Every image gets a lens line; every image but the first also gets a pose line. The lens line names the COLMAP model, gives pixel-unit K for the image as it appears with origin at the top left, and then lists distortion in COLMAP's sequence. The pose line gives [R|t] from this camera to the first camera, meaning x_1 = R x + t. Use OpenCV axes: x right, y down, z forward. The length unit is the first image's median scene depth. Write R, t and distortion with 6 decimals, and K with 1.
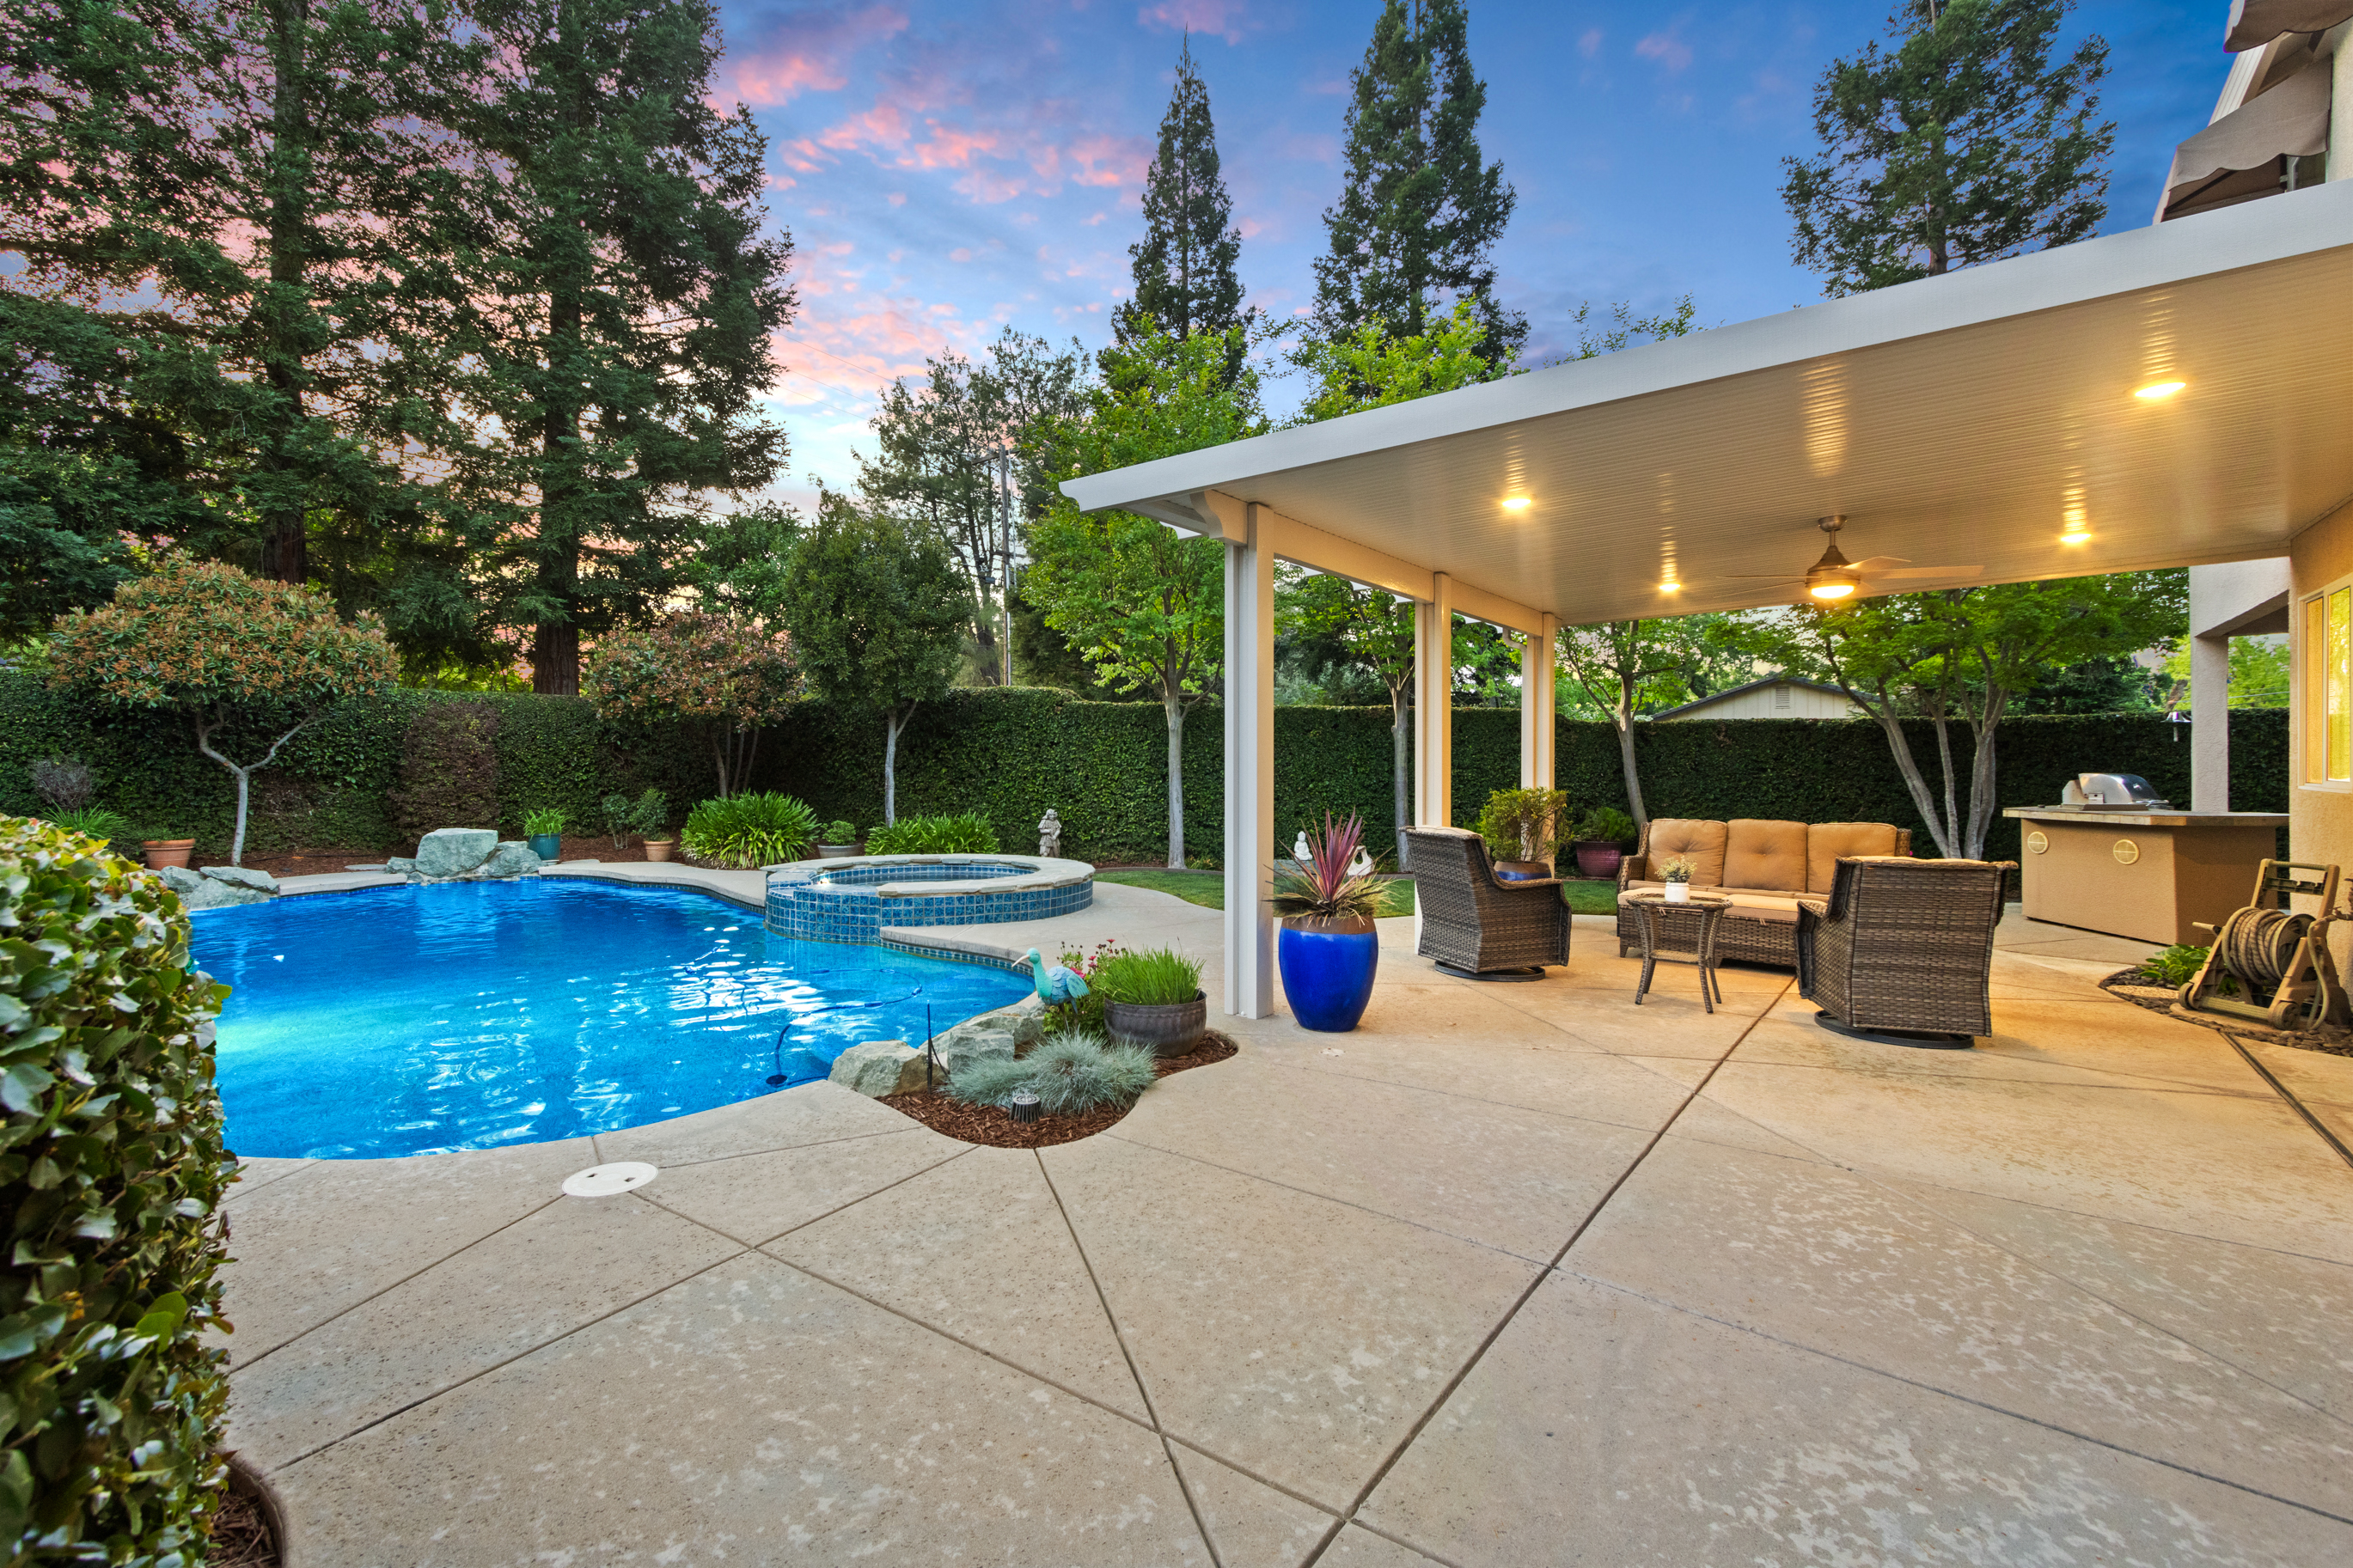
lens RADIAL K [[1095.1, 0, 1166.4], [0, 1095.1, 759.3], [0, 0, 1]] dist [0.009276, -0.000021]
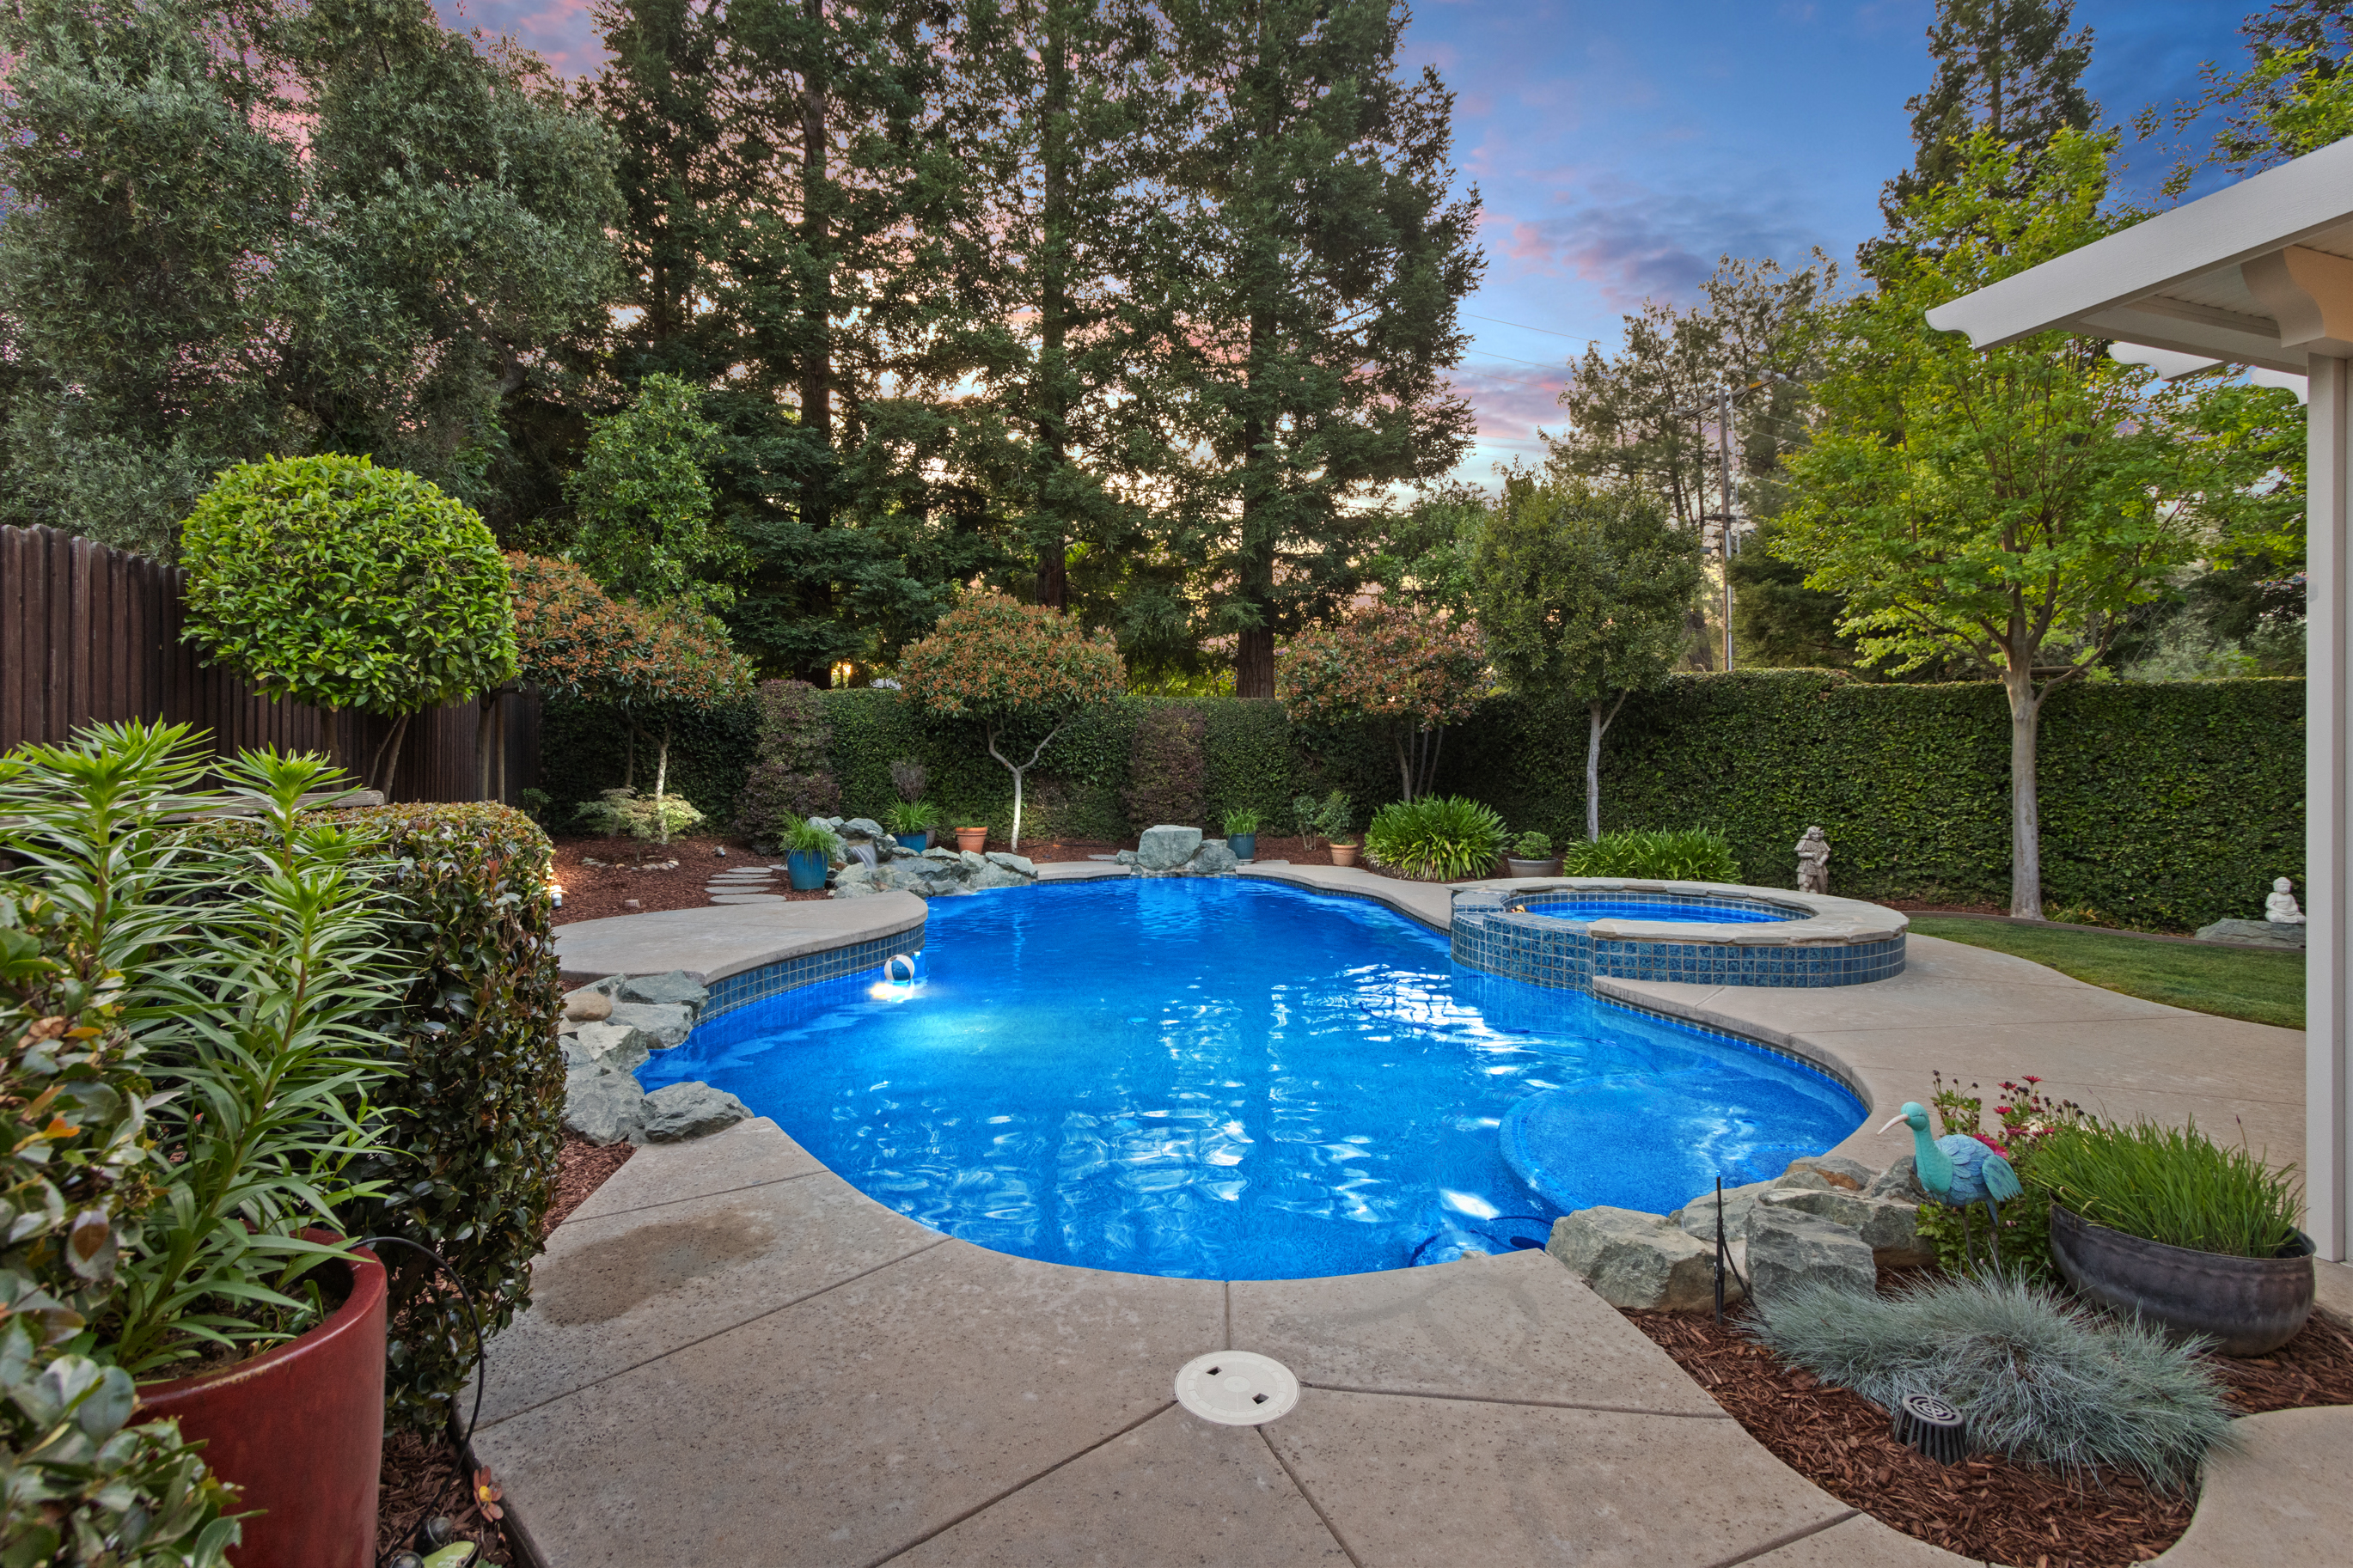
lens RADIAL K [[1112.7, 0, 1147.8], [0, 1112.7, 756.7], [0, 0, 1]] dist [0.009154, -0.000369]
pose [[0.816989, -0.000651, -0.576653, -0.035671], [-0.000216, 0.999999, -0.001435, -0.001935], [0.576653, 0.001297, 0.816988, 0.095129]]
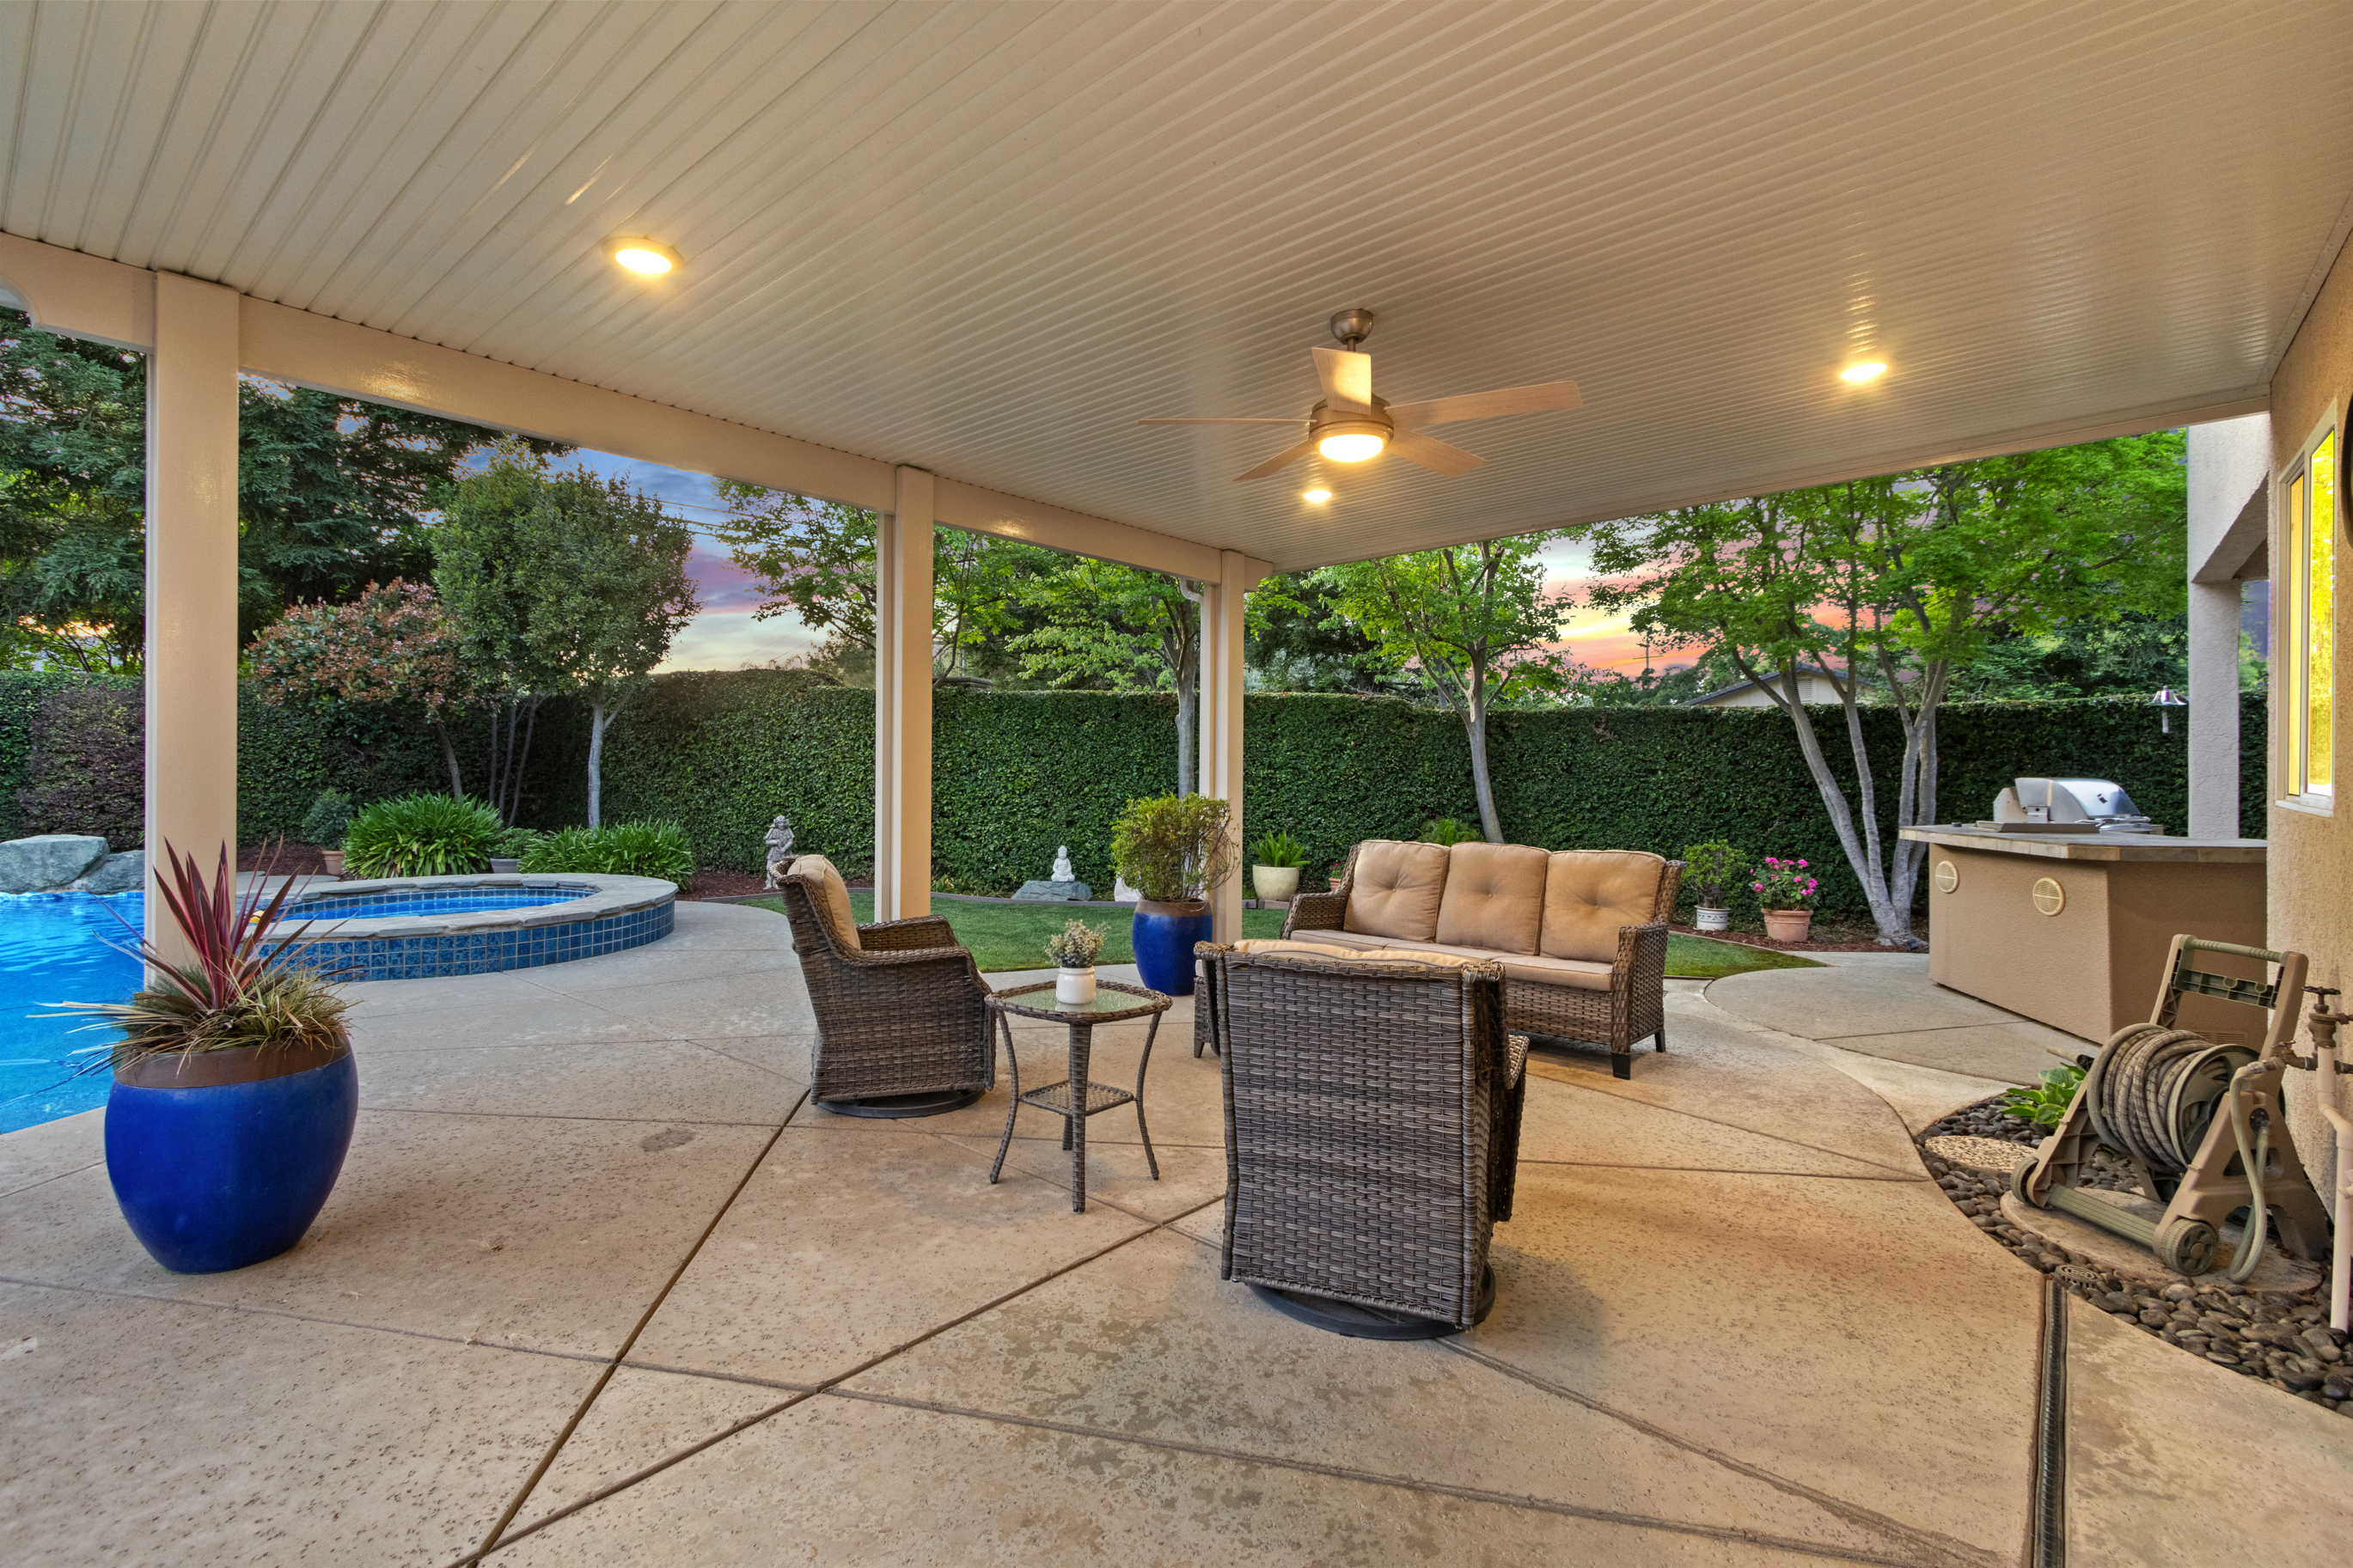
lens RADIAL K [[1095.1, 0, 1166.4], [0, 1095.1, 759.3], [0, 0, 1]] dist [0.009276, -0.000021]
pose [[0.997945, 0.003330, -0.063994, 0.238015], [-0.003388, 0.999994, -0.000796, 0.002382], [0.063991, 0.001011, 0.997950, 0.189797]]
